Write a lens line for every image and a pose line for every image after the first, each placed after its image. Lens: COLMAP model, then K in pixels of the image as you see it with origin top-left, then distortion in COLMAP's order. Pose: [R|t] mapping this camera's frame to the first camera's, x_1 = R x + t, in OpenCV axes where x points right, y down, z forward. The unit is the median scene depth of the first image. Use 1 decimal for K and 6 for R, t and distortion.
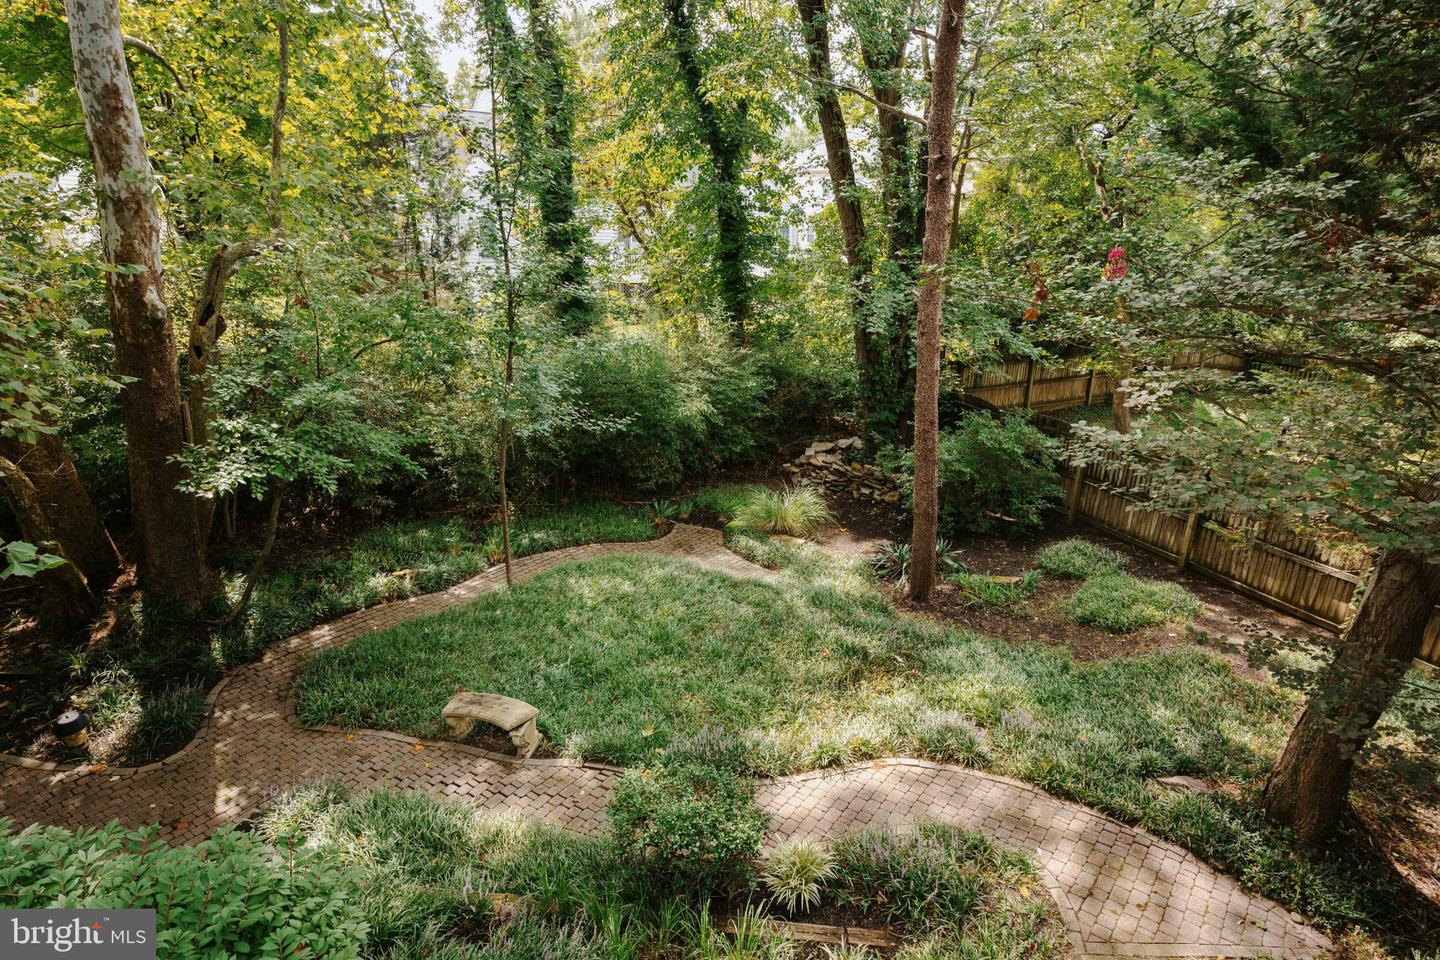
lens RADIAL K [[777.8, 0, 720.0], [0, 777.8, 480.0], [0, 0, 1]] dist [-0.000131, -0.000588]
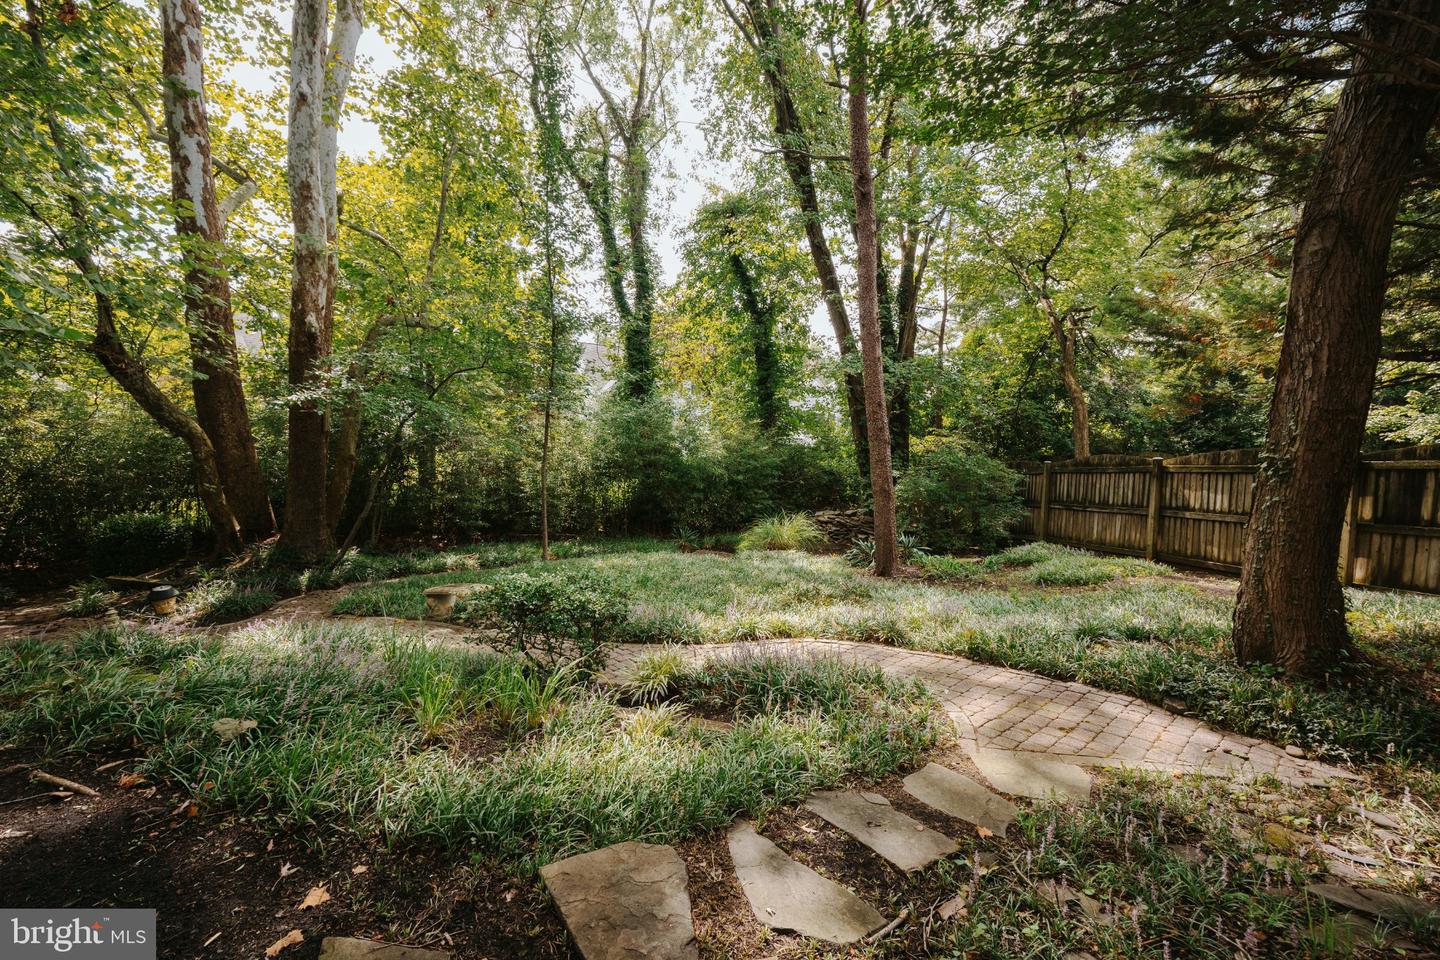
lens RADIAL K [[558.6, 0, 698.6], [0, 558.6, 478.8], [0, 0, 1]] dist [0.001573, 0.000138]
pose [[0.984034, -0.002645, -0.177962, 0.139201], [-0.042820, 0.967002, -0.251146, 0.232088], [0.172754, 0.254756, 0.951449, 0.164403]]
